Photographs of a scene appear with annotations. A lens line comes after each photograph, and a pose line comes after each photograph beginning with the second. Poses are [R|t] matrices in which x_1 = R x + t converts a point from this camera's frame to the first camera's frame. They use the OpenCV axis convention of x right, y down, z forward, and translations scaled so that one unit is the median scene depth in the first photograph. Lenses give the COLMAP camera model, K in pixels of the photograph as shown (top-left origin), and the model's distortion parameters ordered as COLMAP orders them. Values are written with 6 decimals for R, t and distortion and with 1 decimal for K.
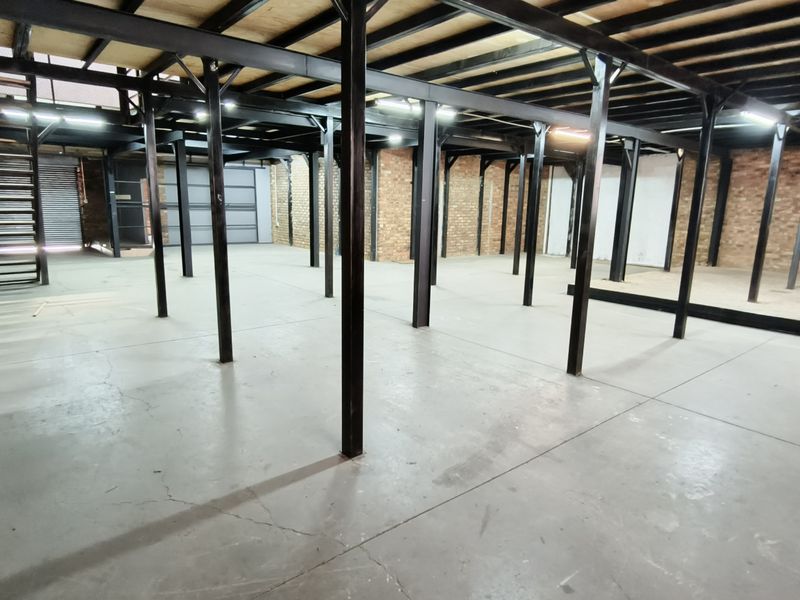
lens RADIAL K [[494.5, 0, 398.9], [0, 494.5, 301.8], [0, 0, 1]] dist [0.004729, -0.001631]
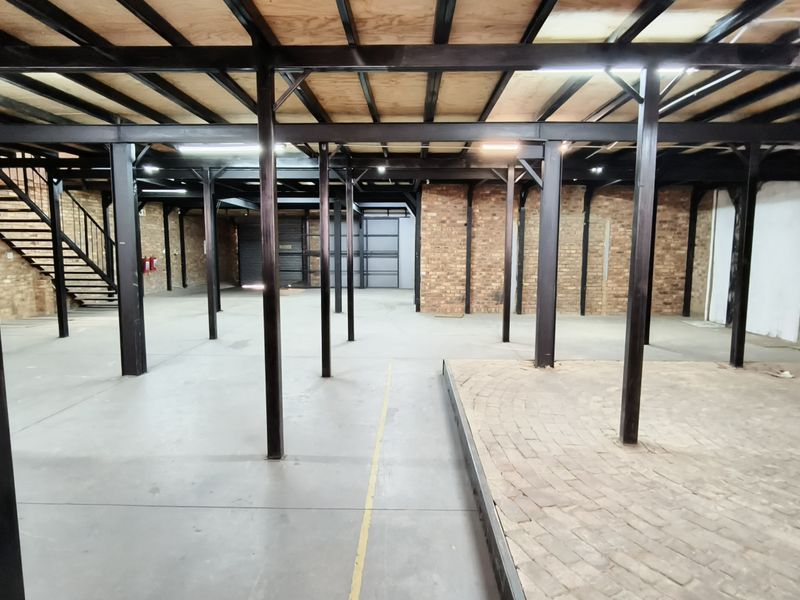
lens RADIAL K [[494.5, 0, 398.9], [0, 494.5, 301.8], [0, 0, 1]] dist [0.004729, -0.001631]
pose [[0.760449, 0.055812, -0.646994, 0.435101], [-0.117287, 0.991720, -0.052305, -0.041874], [0.638718, 0.115660, 0.760699, 0.246092]]
